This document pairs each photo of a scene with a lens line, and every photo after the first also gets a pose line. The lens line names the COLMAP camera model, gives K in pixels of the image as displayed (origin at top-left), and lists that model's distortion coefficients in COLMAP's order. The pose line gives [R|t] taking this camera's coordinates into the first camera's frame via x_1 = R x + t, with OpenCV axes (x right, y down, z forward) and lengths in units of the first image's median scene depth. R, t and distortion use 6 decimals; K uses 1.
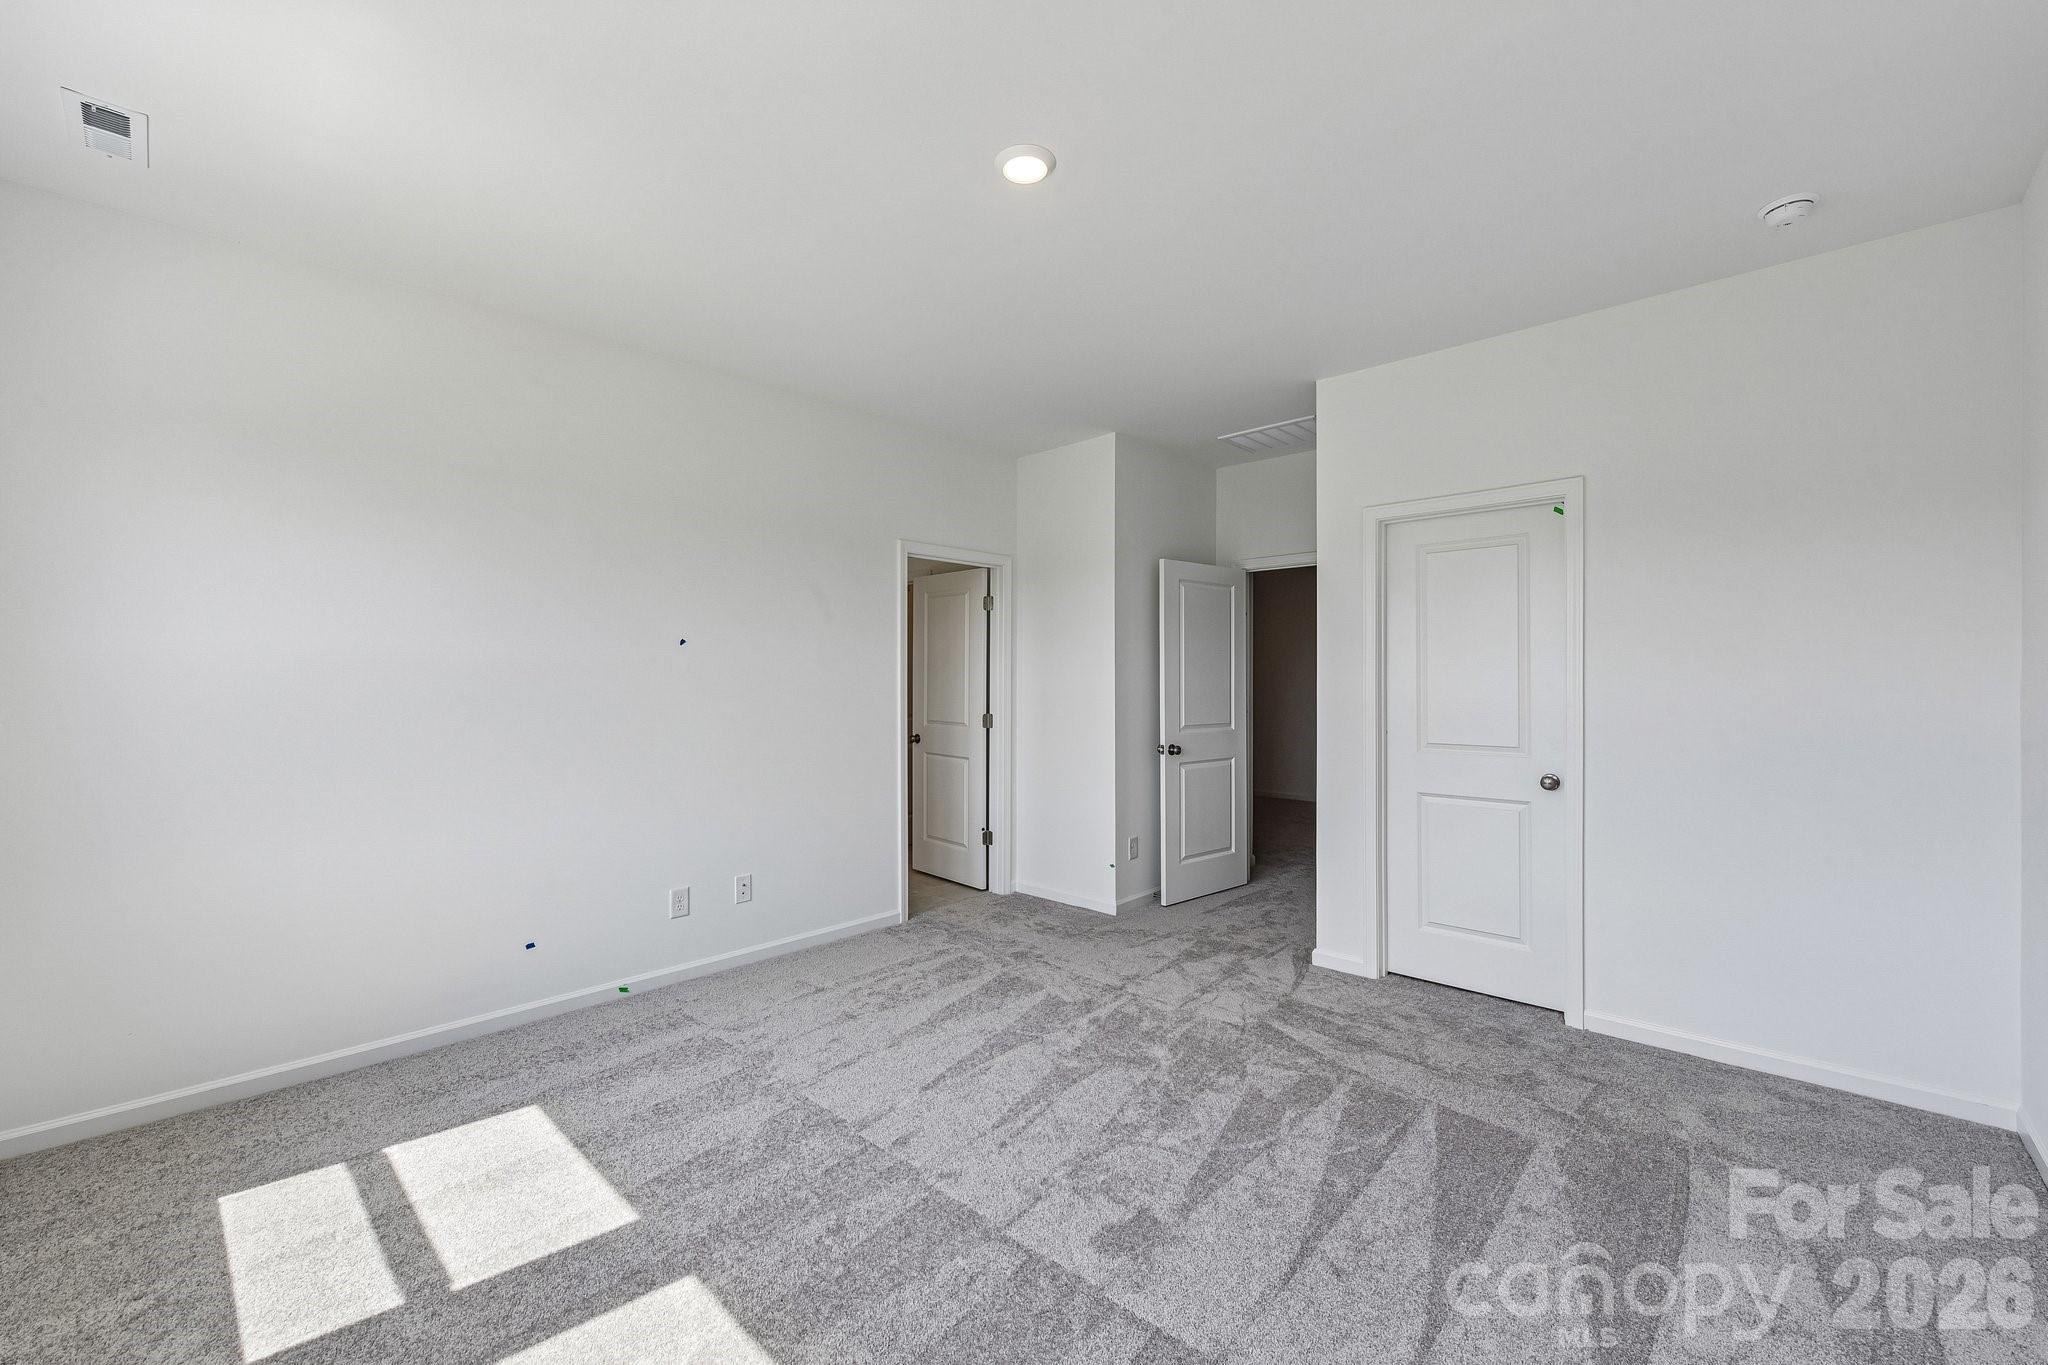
lens RADIAL K [[823.0, 0, 1021.4], [0, 823.0, 682.2], [0, 0, 1]] dist [-0.013078, -0.000391]
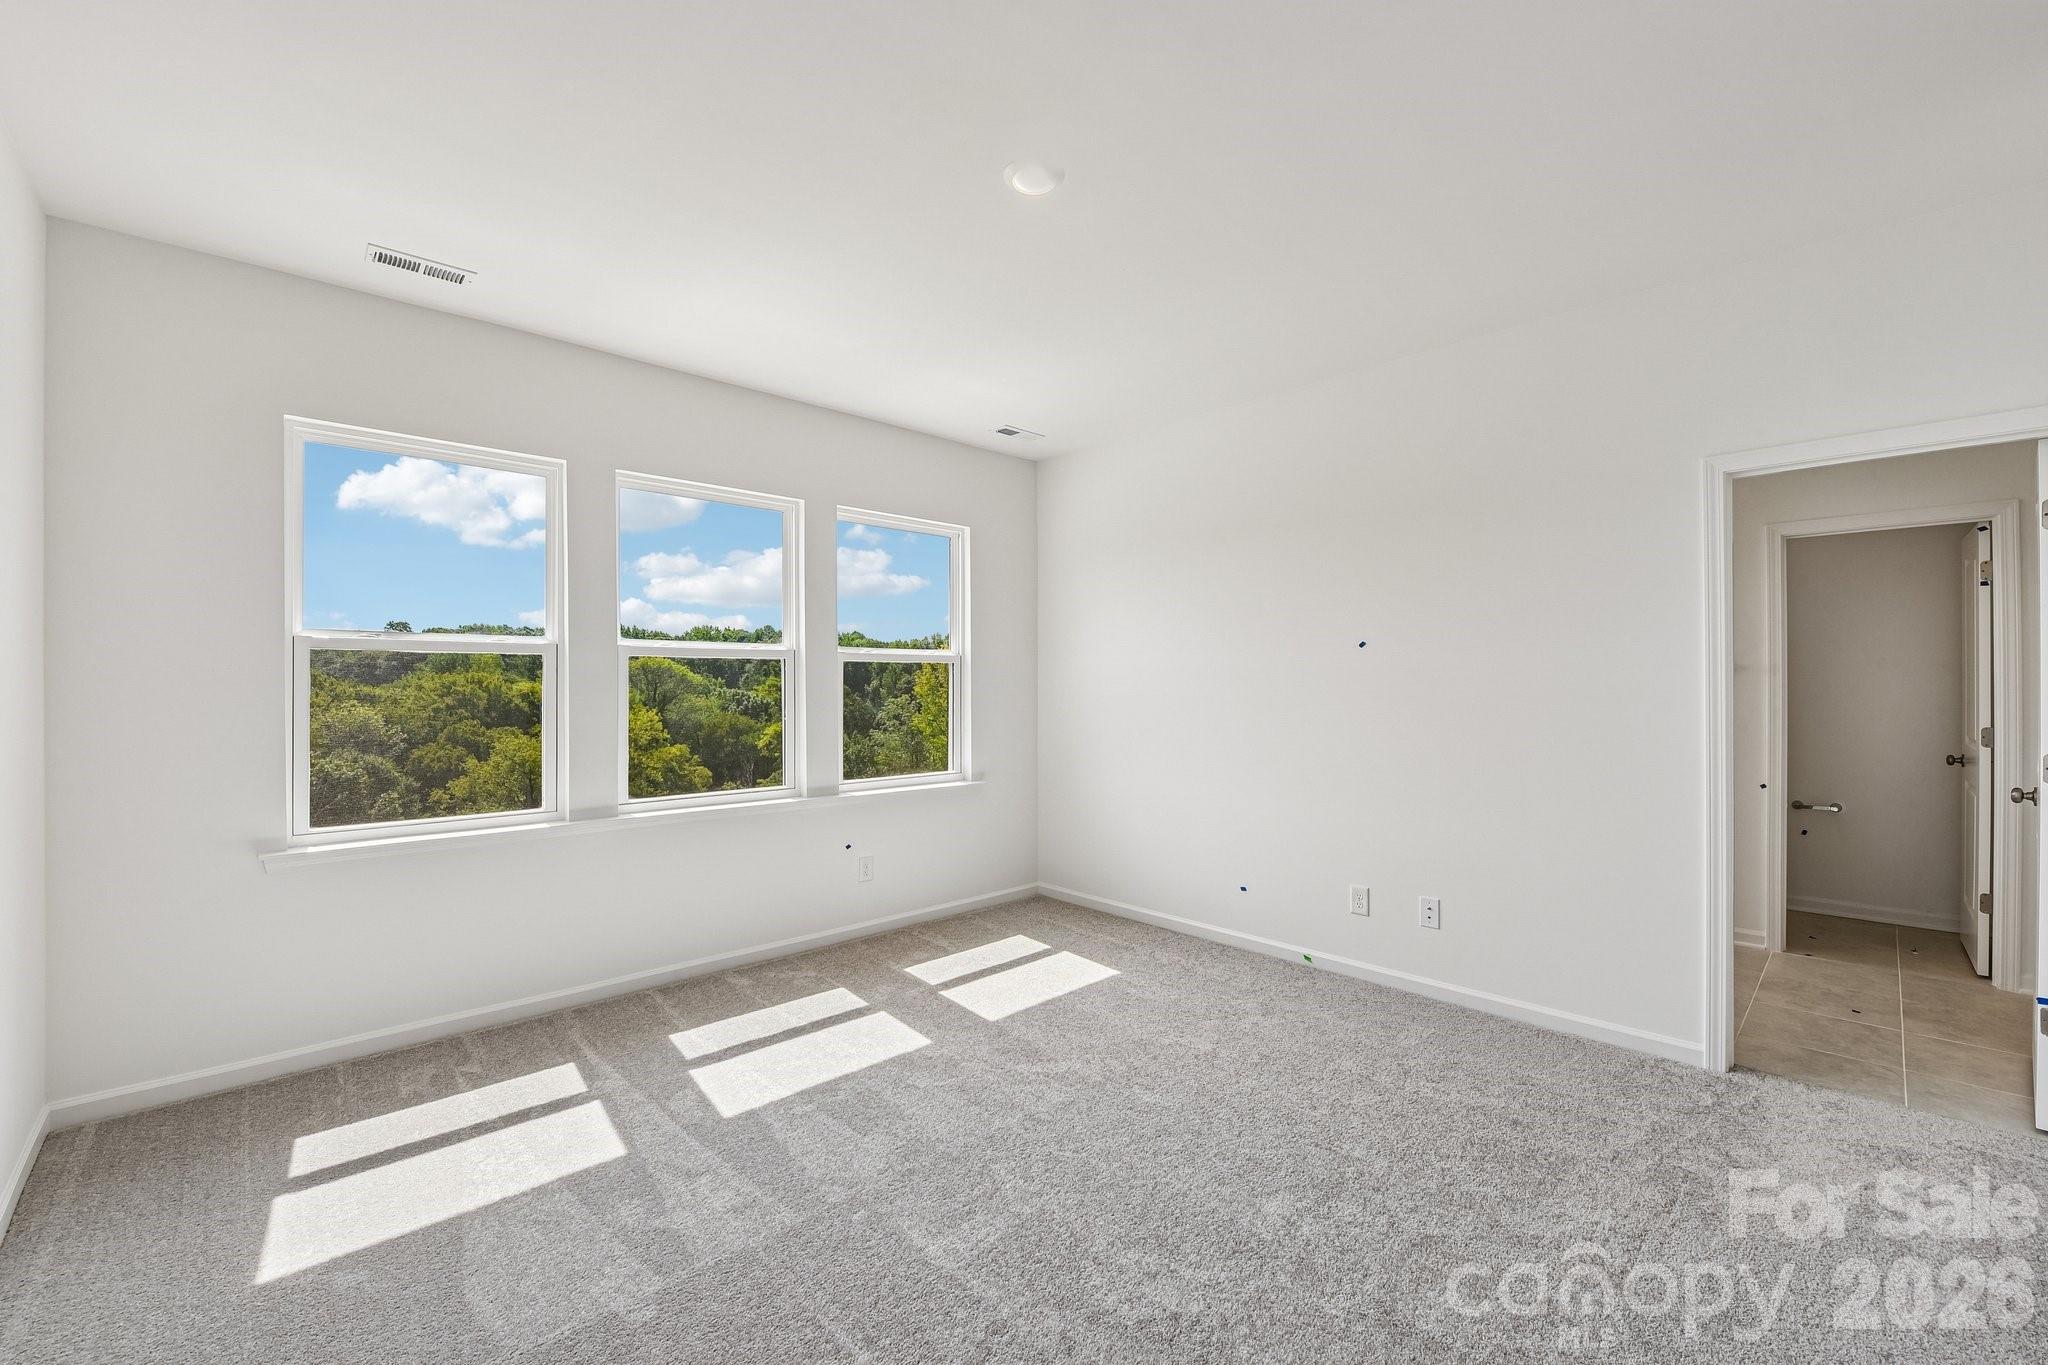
lens RADIAL K [[823.0, 0, 1022.3], [0, 823.0, 684.2], [0, 0, 1]] dist [-0.013078, -0.000391]
pose [[-0.073846, -0.003881, -0.997262, 0.950681], [-0.001015, 0.999992, -0.003816, 0.010643], [0.997269, 0.000730, -0.073849, 1.008184]]
